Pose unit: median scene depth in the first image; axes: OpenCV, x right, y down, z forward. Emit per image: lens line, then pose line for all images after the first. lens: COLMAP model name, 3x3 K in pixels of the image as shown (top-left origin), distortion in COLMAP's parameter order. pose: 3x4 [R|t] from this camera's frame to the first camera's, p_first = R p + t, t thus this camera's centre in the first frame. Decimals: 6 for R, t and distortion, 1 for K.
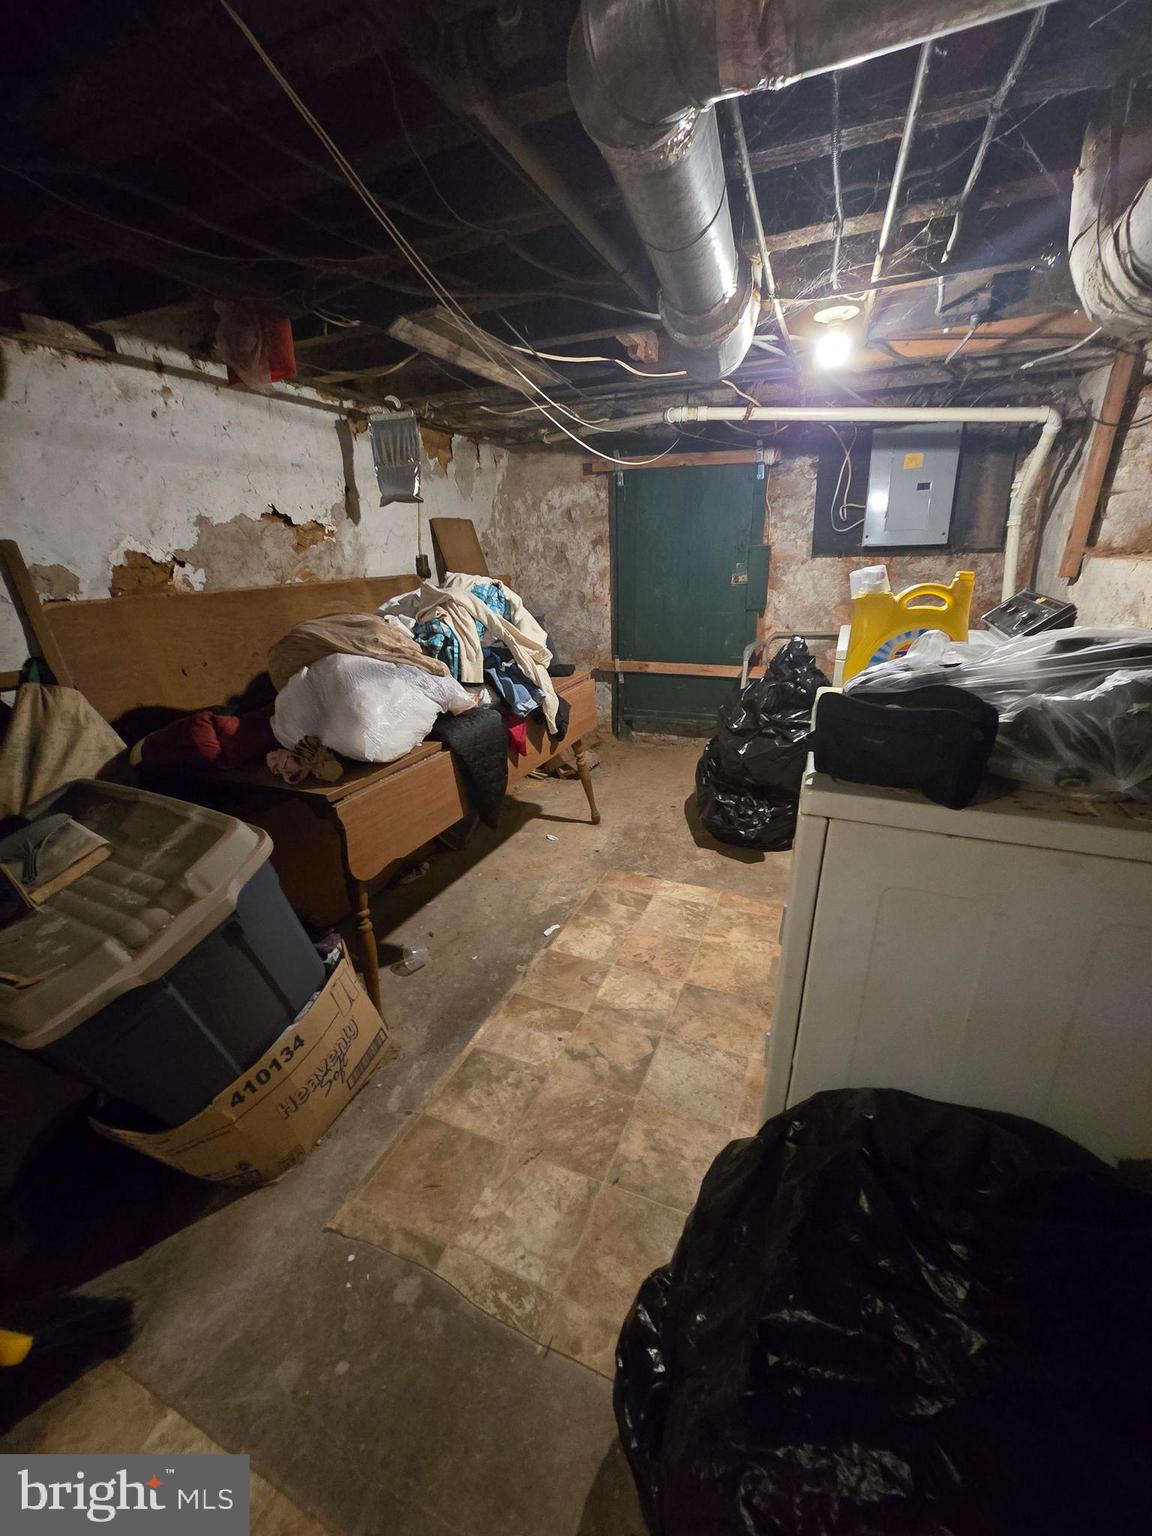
lens RADIAL K [[628.7, 0, 576.8], [0, 628.7, 763.7], [0, 0, 1]] dist [-0.006512, 0.001128]
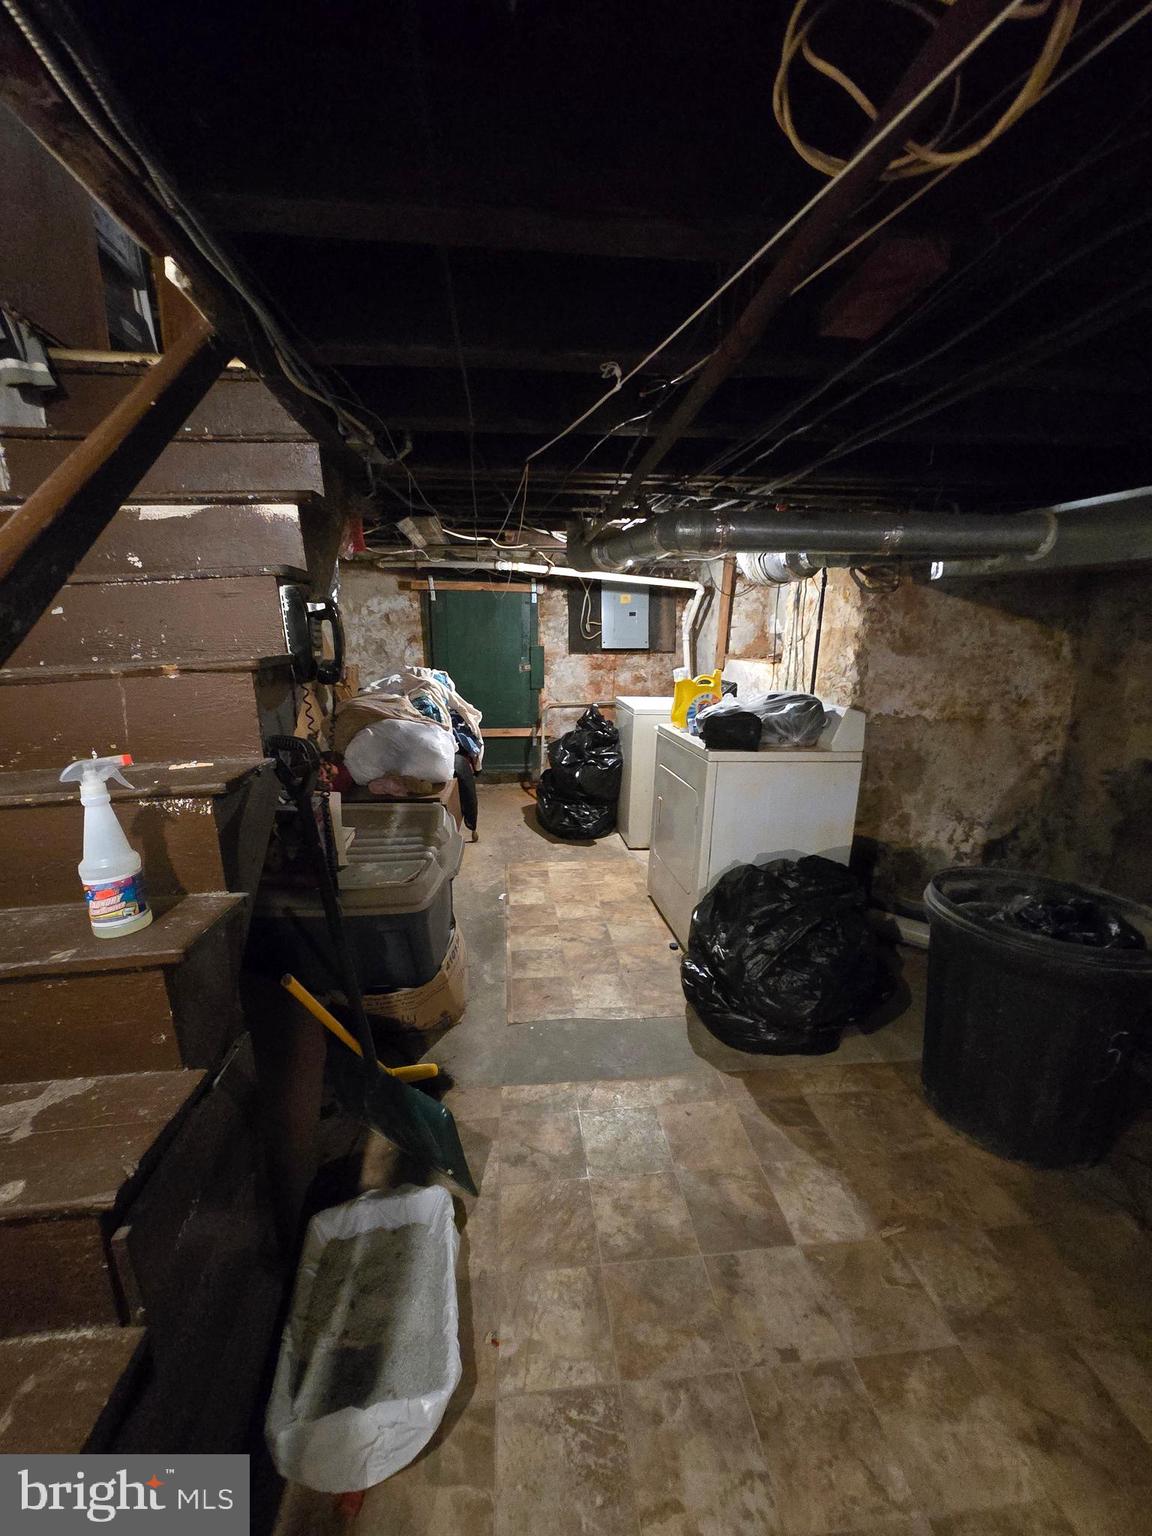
lens RADIAL K [[628.7, 0, 564.9], [0, 628.7, 759.3], [0, 0, 1]] dist [-0.006512, 0.001128]
pose [[0.874227, -0.068684, 0.480635, -0.505591], [0.131153, 0.986549, -0.097573, 0.087419], [-0.467468, 0.148337, 0.871475, -0.360934]]
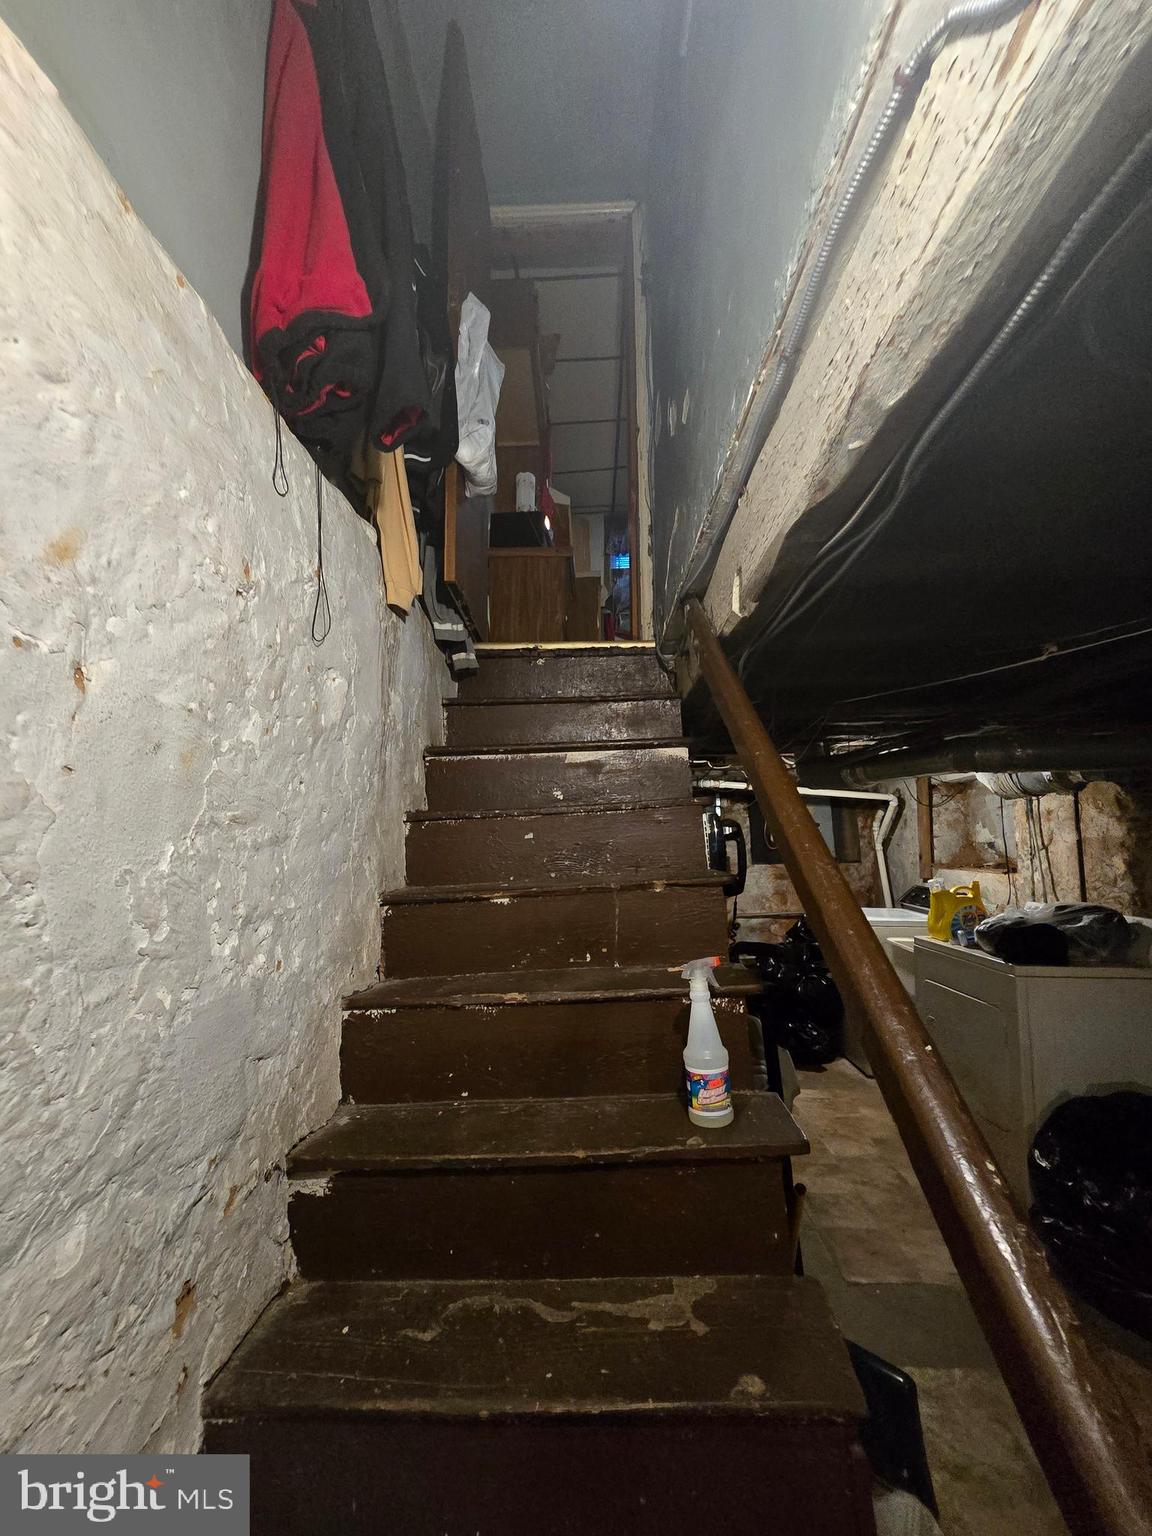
lens RADIAL K [[628.7, 0, 564.2], [0, 628.7, 759.0], [0, 0, 1]] dist [-0.006512, 0.001128]
pose [[0.937154, 0.063193, 0.343145, -0.806265], [0.096221, 0.898520, -0.428256, 0.070055], [-0.335385, 0.434359, 0.835972, -0.318511]]
